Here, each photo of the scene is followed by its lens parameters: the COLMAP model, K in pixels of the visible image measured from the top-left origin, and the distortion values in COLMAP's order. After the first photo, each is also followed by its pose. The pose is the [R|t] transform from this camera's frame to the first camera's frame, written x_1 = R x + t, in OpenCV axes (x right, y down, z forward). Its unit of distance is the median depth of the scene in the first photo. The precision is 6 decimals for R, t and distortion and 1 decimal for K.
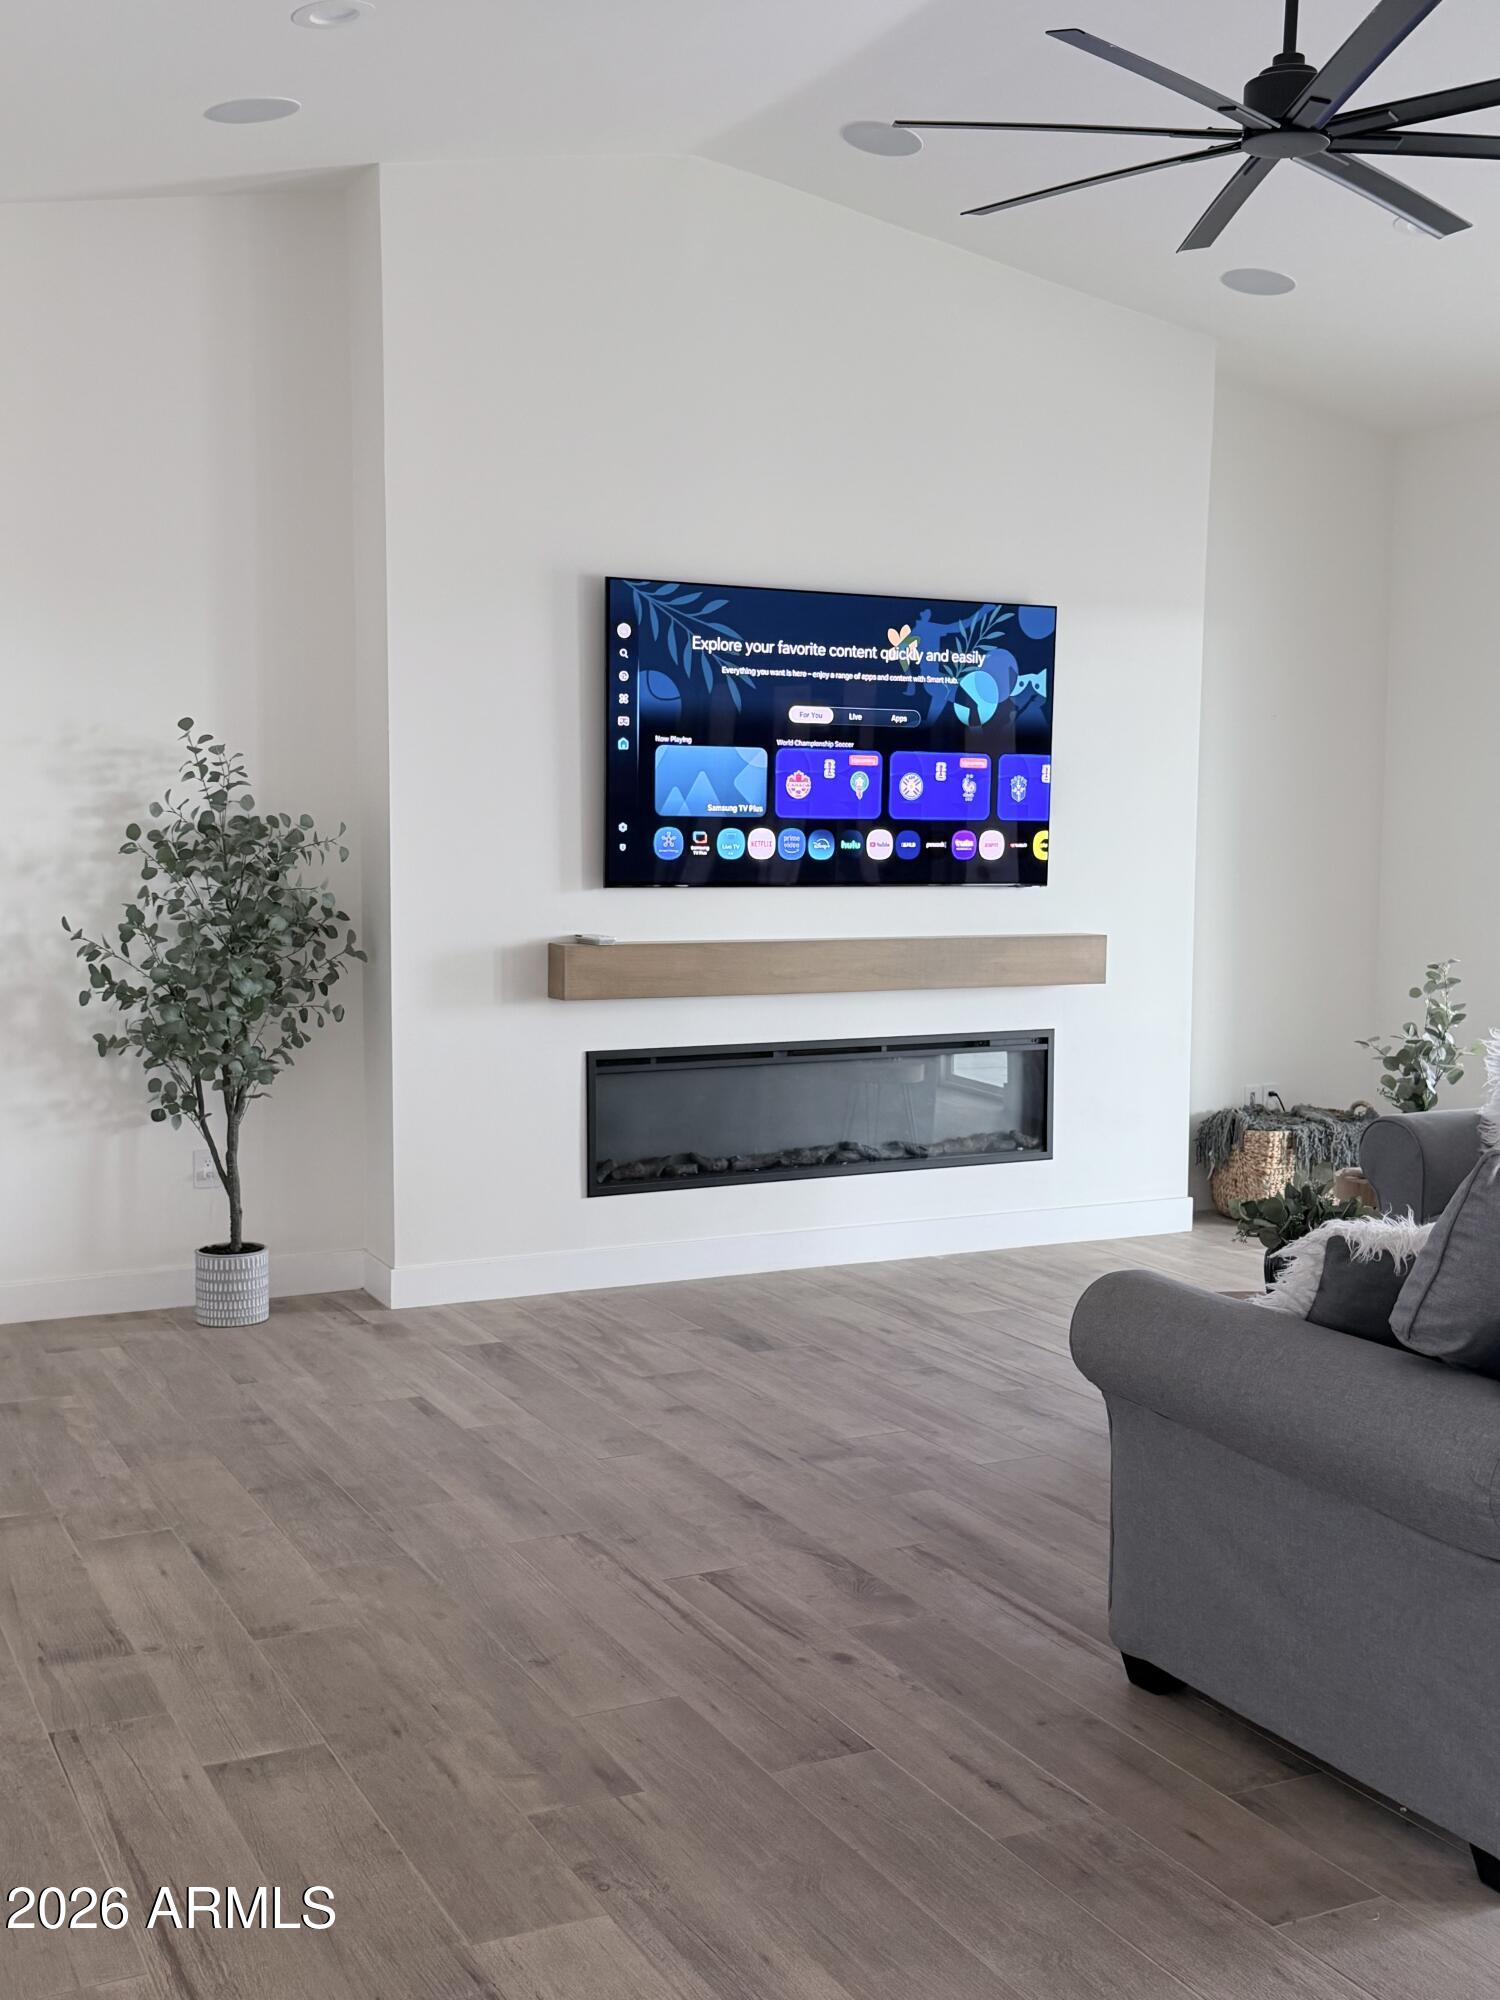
lens RADIAL K [[2180.6, 0, 747.0], [0, 2180.6, 994.8], [0, 0, 1]] dist [0.076508, 0.000000]
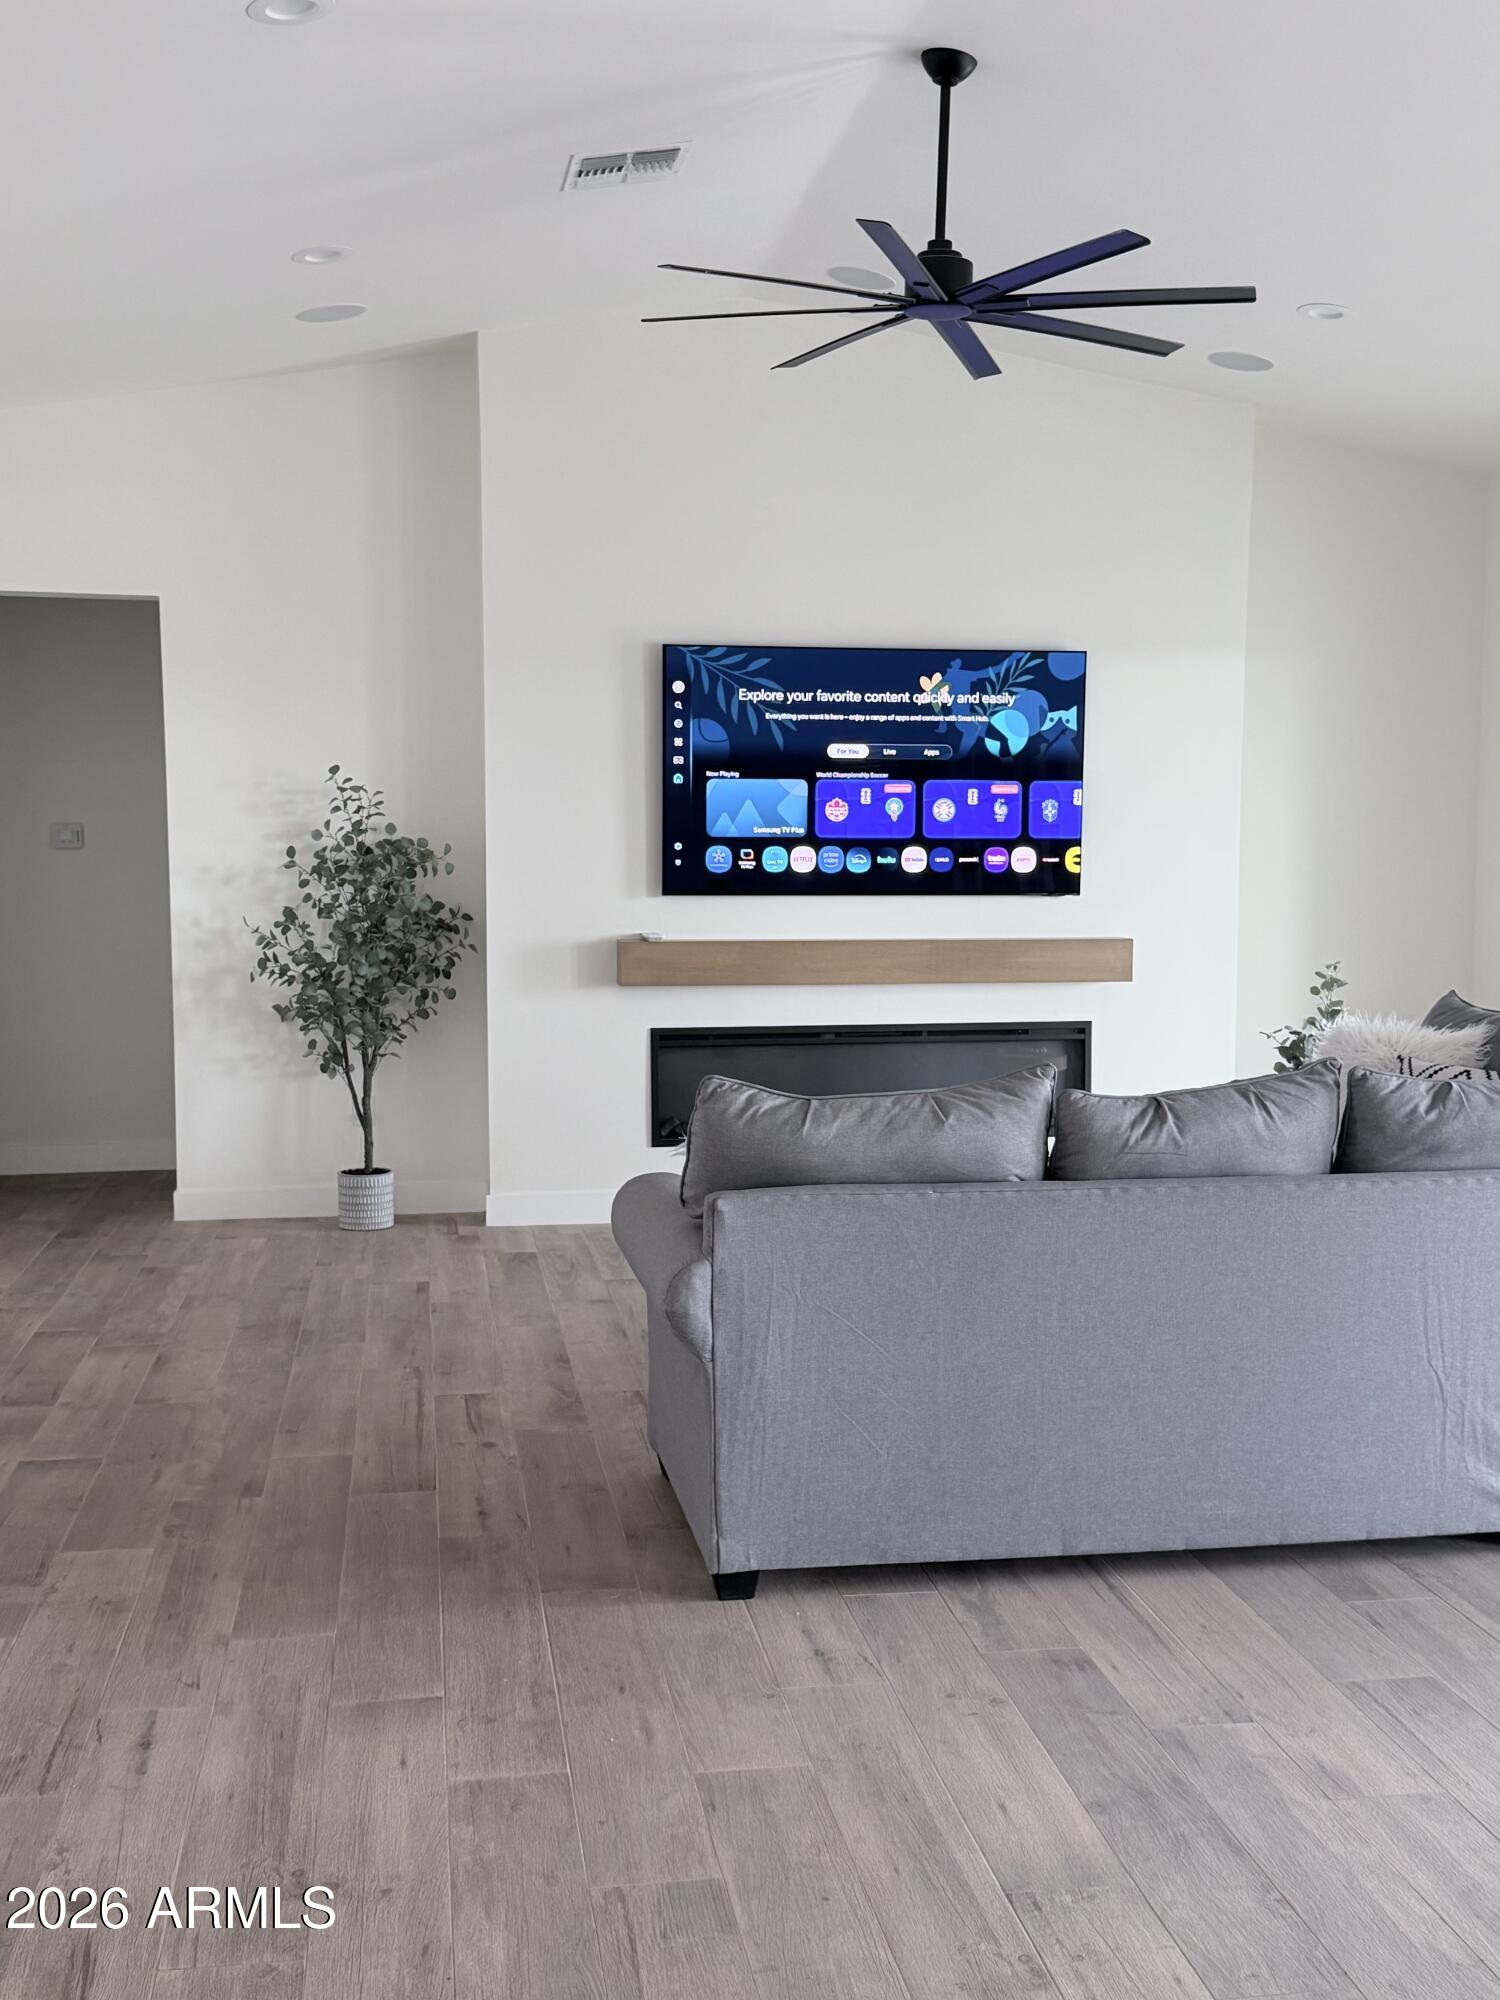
lens RADIAL K [[2180.6, 0, 754.2], [0, 2180.6, 1000.8], [0, 0, 1]] dist [0.076508, 0.000000]
pose [[0.951793, 0.016875, -0.306277, 0.379532], [-0.018327, 0.999830, -0.001867, 0.012396], [0.306193, 0.007390, 0.951941, -0.164589]]
